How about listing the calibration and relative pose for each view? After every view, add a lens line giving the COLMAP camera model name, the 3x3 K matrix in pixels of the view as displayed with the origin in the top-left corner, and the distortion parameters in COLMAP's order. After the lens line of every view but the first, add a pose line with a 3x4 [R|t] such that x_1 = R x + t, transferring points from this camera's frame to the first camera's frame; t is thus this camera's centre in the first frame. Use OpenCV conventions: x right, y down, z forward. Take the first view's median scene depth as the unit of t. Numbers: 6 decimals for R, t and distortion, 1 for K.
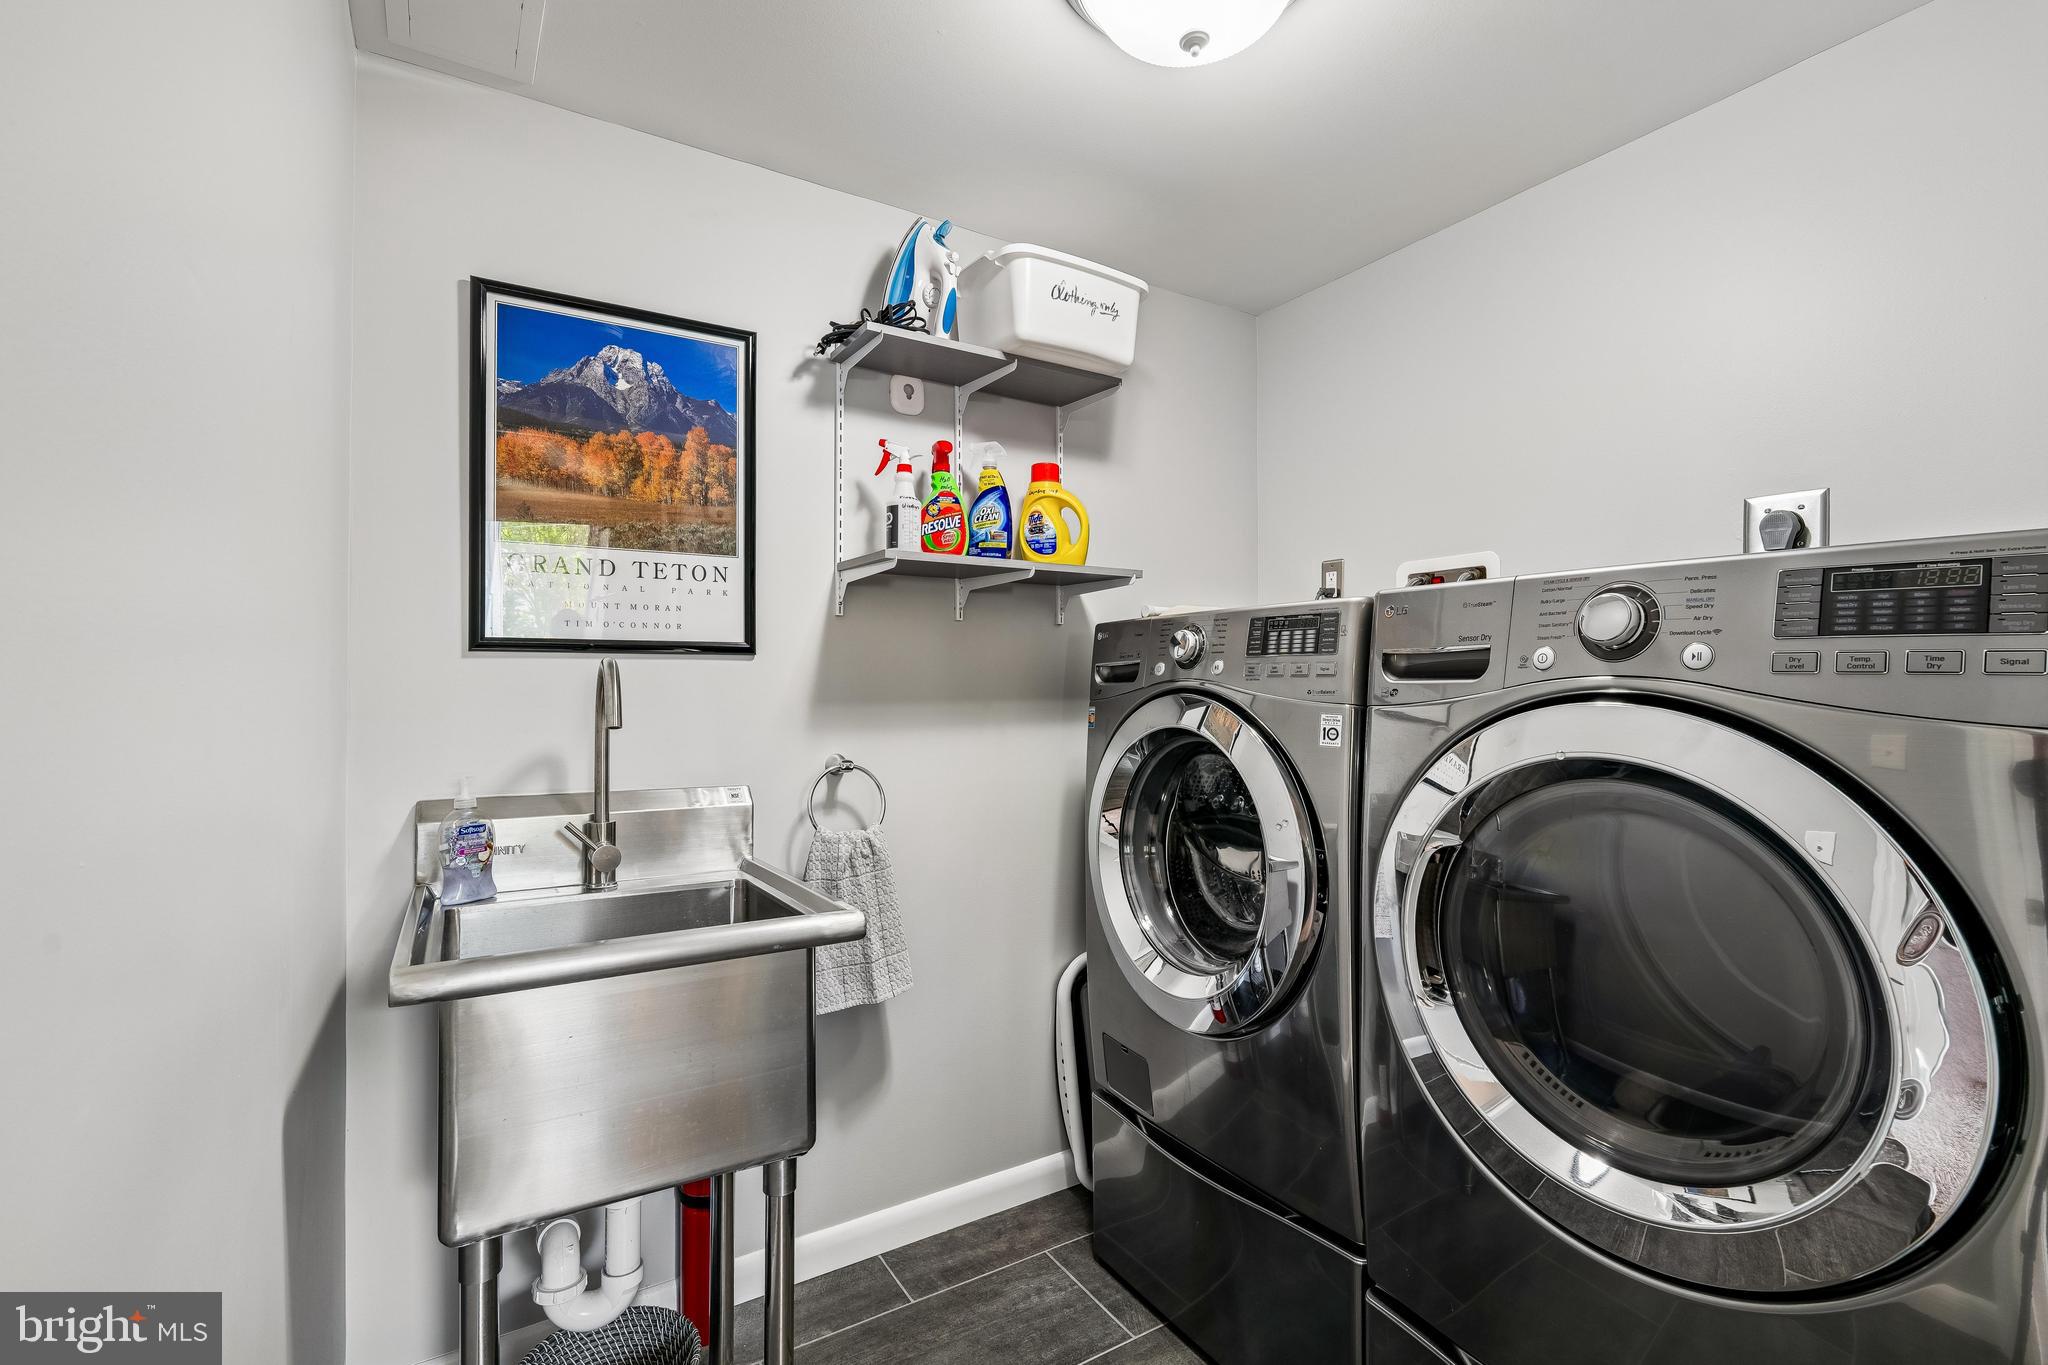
lens RADIAL K [[905.4, 0, 1017.7], [0, 905.4, 679.5], [0, 0, 1]] dist [-0.008340, 0.001101]
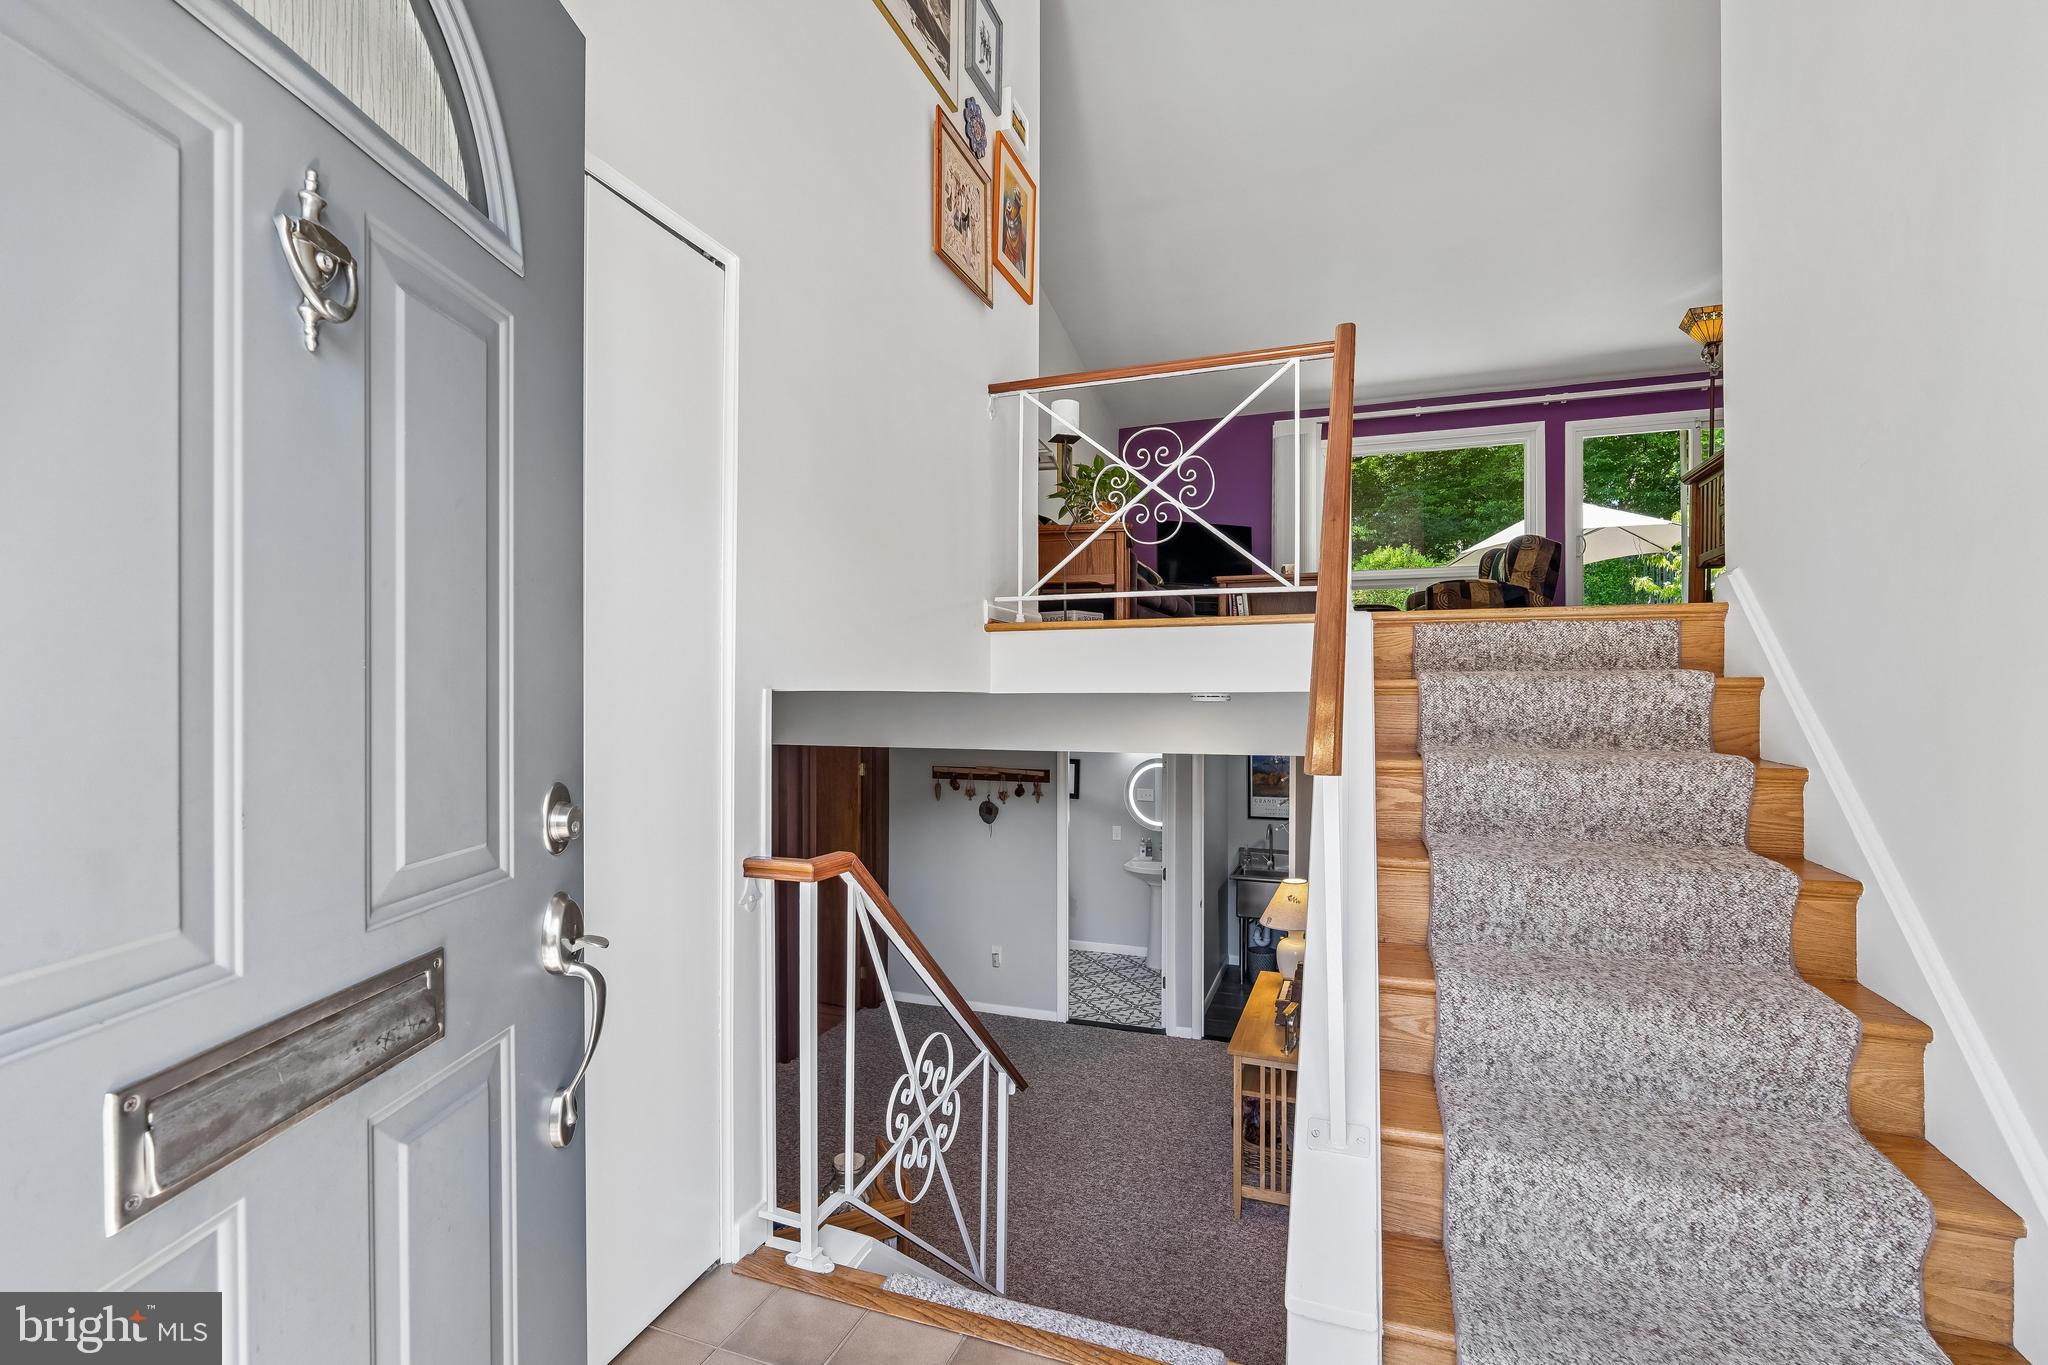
lens RADIAL K [[905.4, 0, 1017.7], [0, 905.4, 679.5], [0, 0, 1]] dist [-0.008340, 0.001101]
pose [[0.626203, -0.000106, -0.779660, 2.589062], [0.006965, 0.999961, 0.005458, -0.862690], [0.779629, -0.008849, 0.626179, -3.244816]]
